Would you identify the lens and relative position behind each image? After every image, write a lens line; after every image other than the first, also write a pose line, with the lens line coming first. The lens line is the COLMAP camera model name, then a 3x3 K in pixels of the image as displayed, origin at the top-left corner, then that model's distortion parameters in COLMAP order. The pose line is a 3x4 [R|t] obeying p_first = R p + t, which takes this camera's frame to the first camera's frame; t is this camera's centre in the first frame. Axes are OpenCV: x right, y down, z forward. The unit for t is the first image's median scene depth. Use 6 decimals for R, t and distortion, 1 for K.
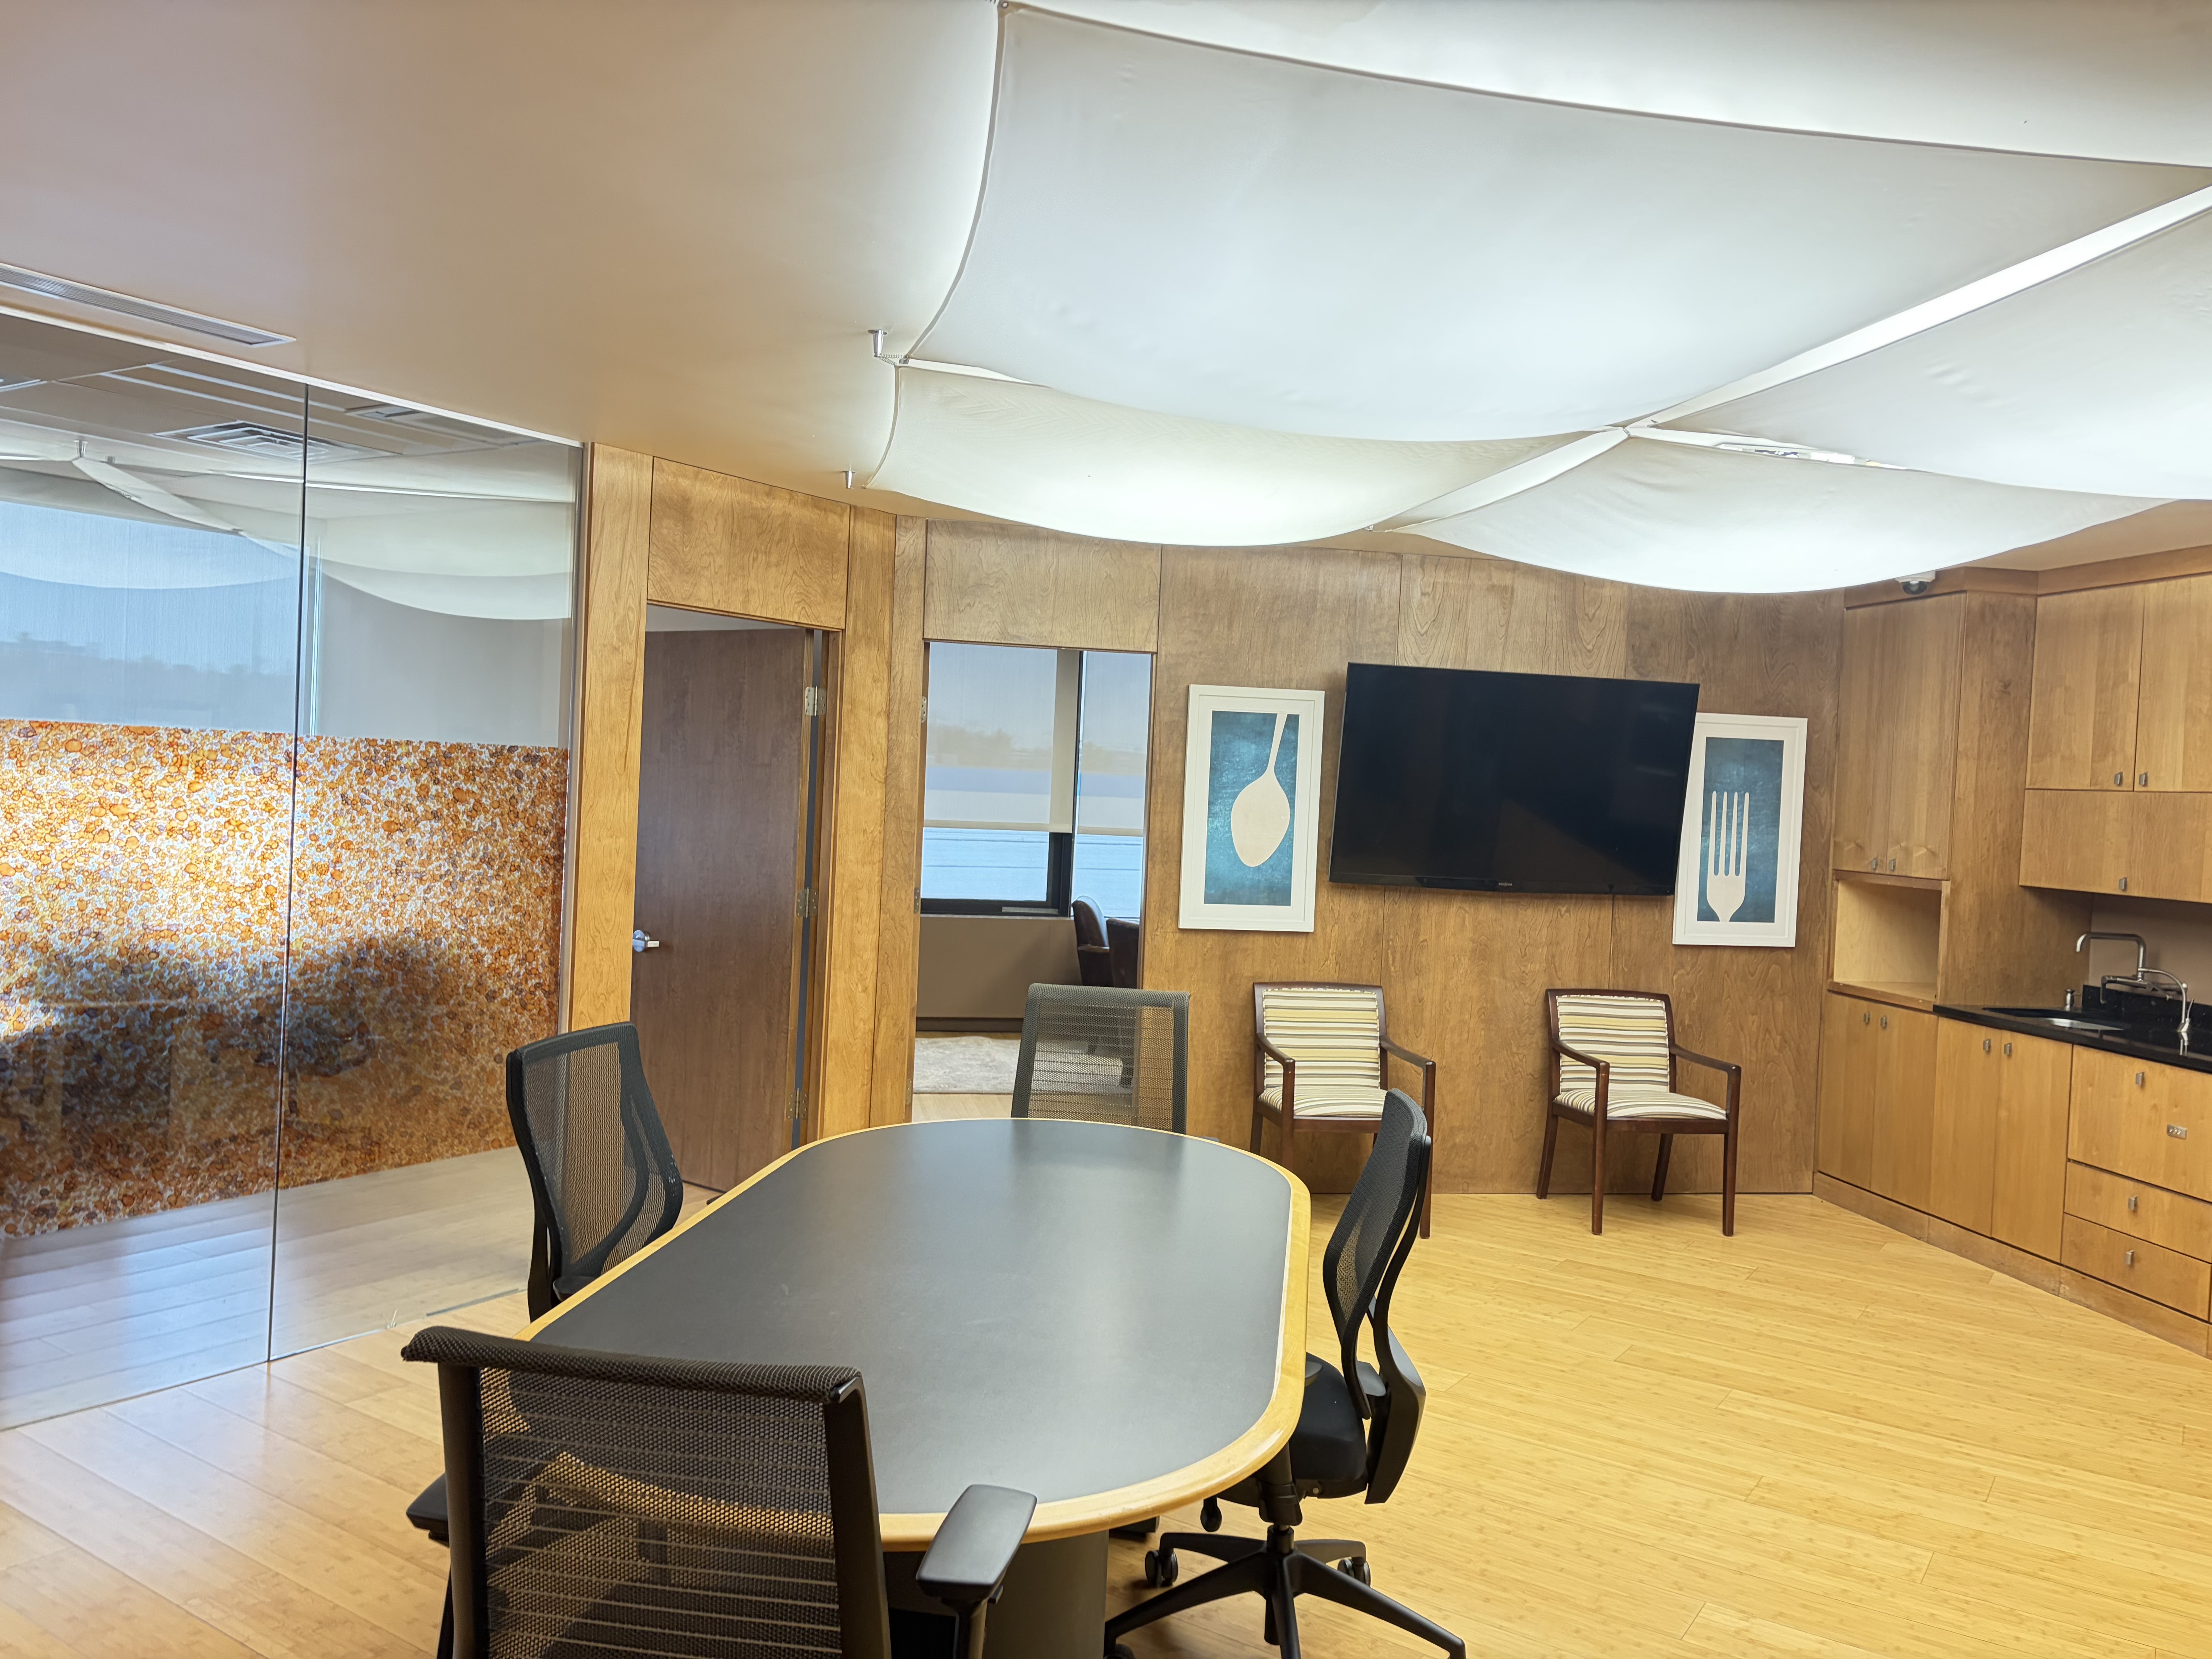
lens RADIAL K [[1670.5, 0, 1106.0], [0, 1670.5, 829.5], [0, 0, 1]] dist [0.058429, -0.059225]
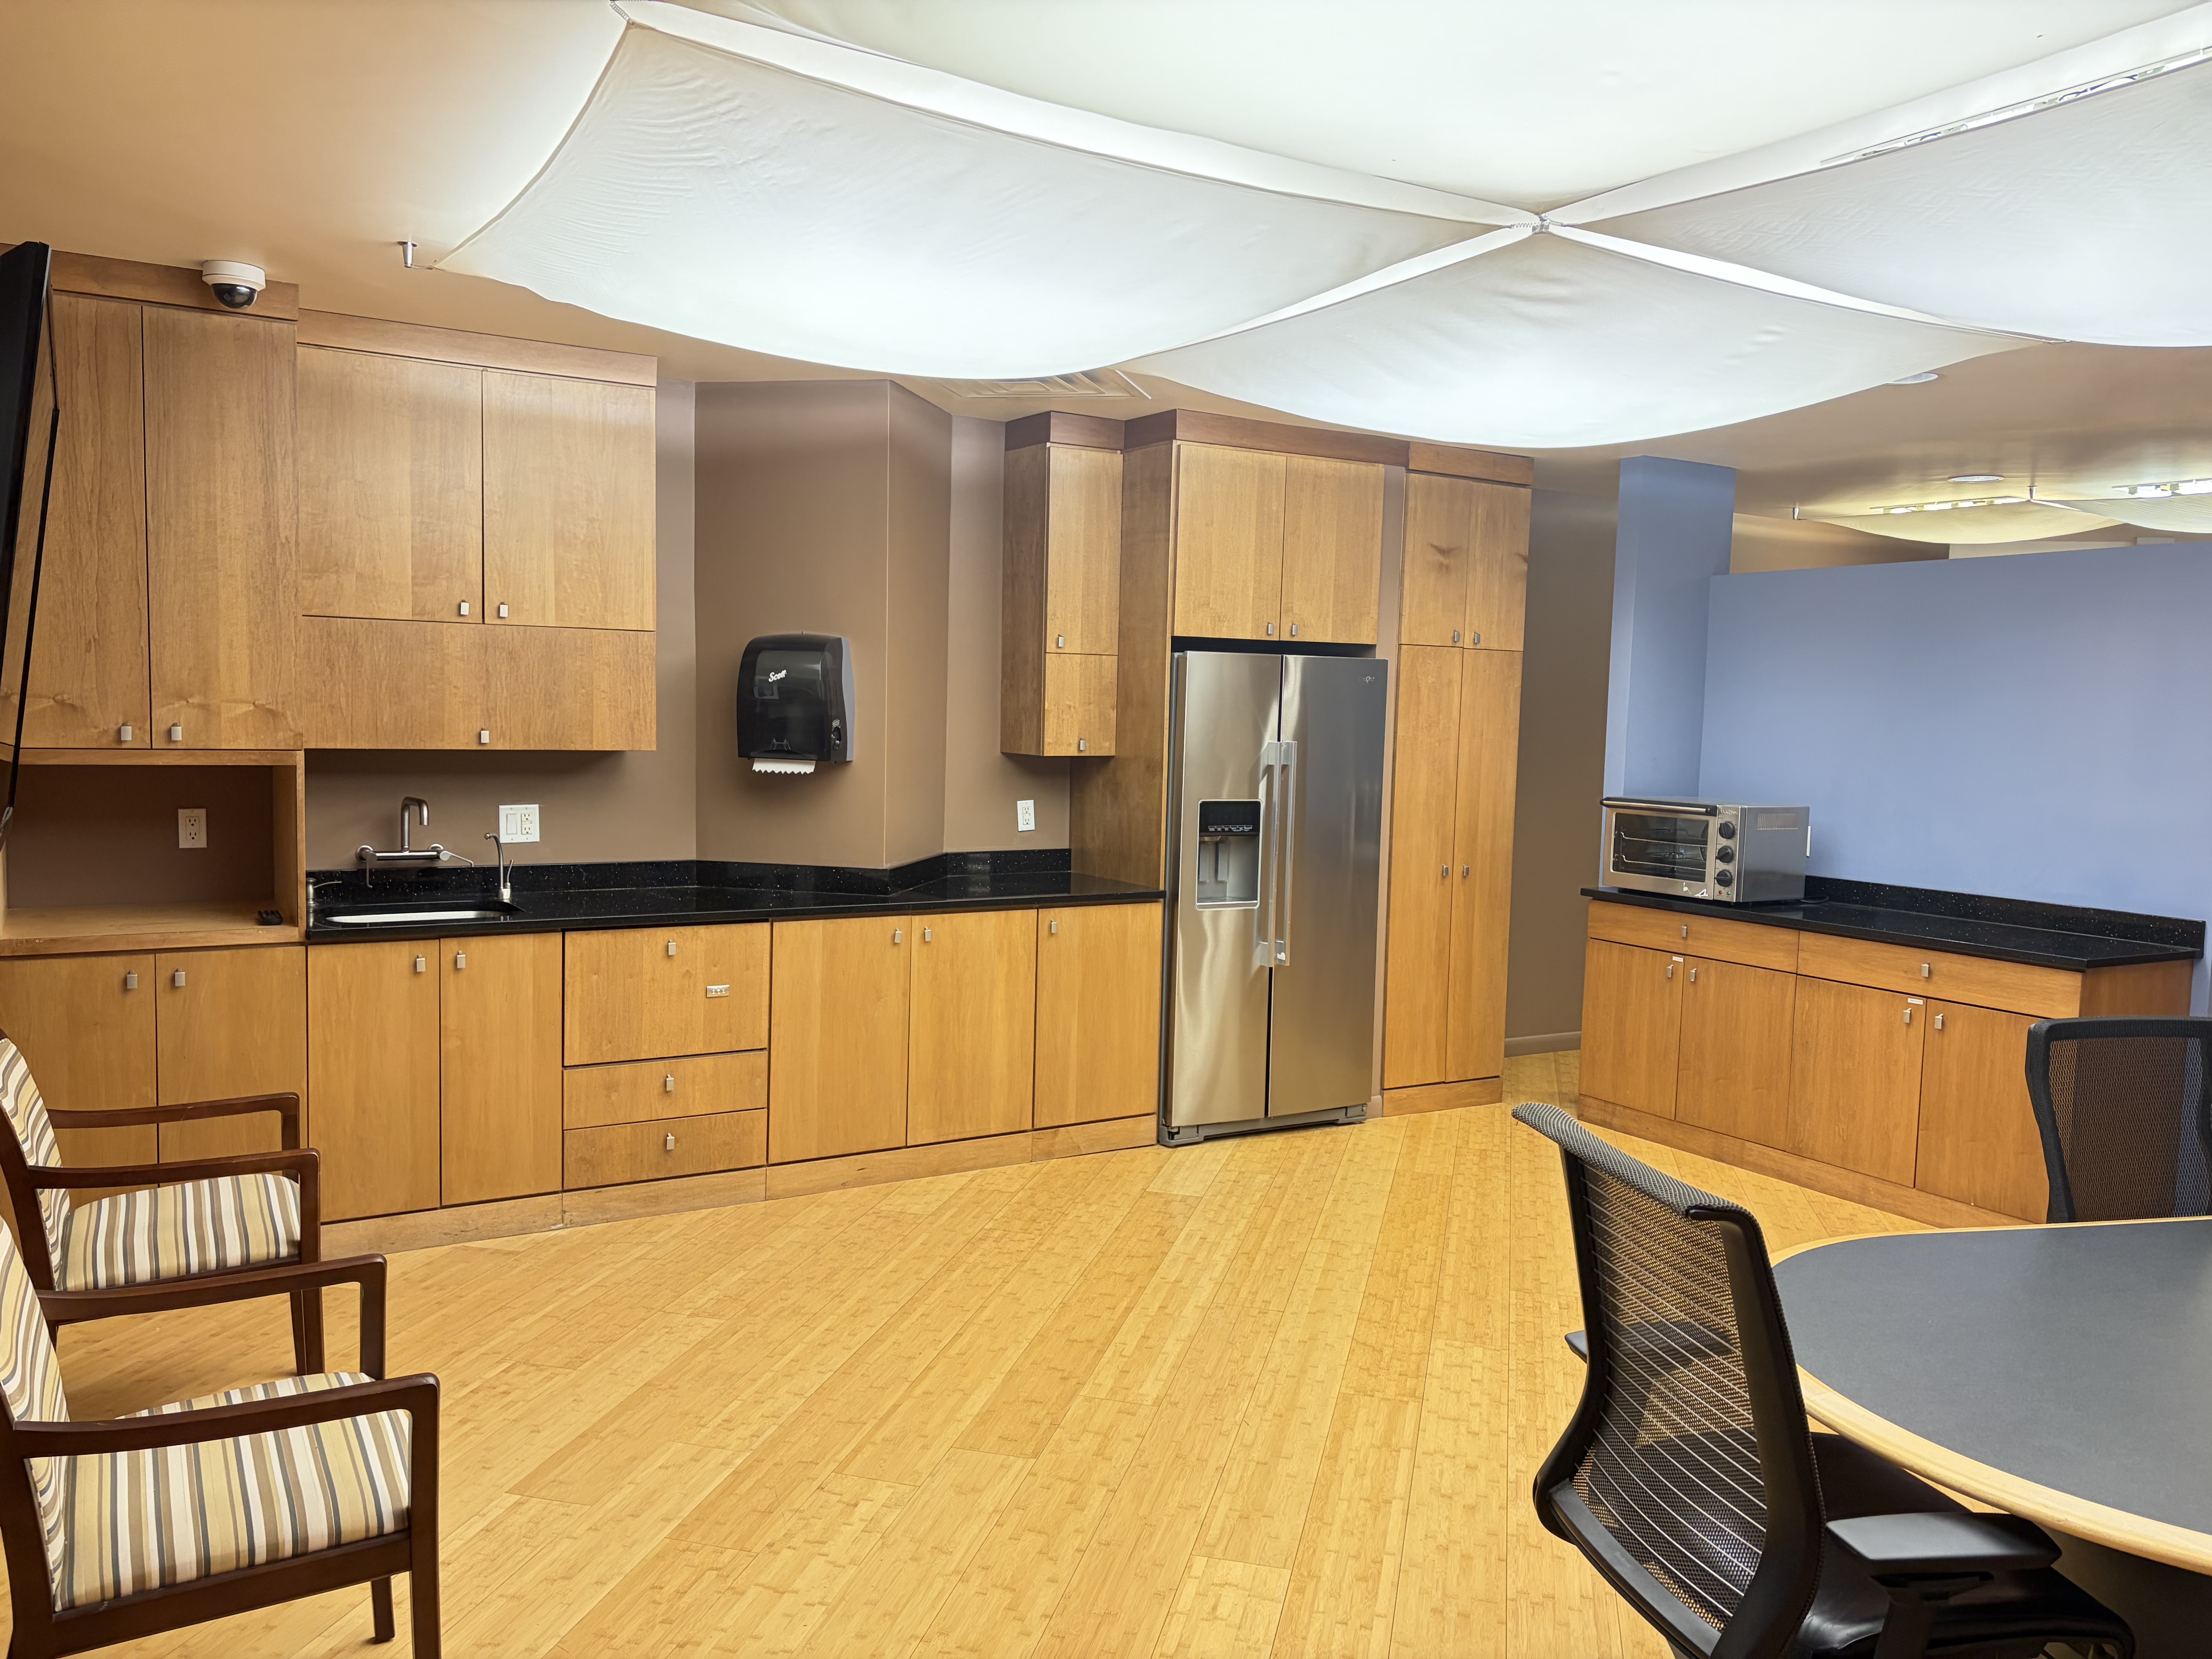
lens RADIAL K [[1670.5, 0, 1106.0], [0, 1670.5, 829.5], [0, 0, 1]] dist [0.058429, -0.059225]
pose [[-0.336956, -0.125269, 0.933150, -0.293802], [-0.011447, 0.991581, 0.128980, -0.034337], [-0.941451, 0.032779, -0.335553, 1.045055]]
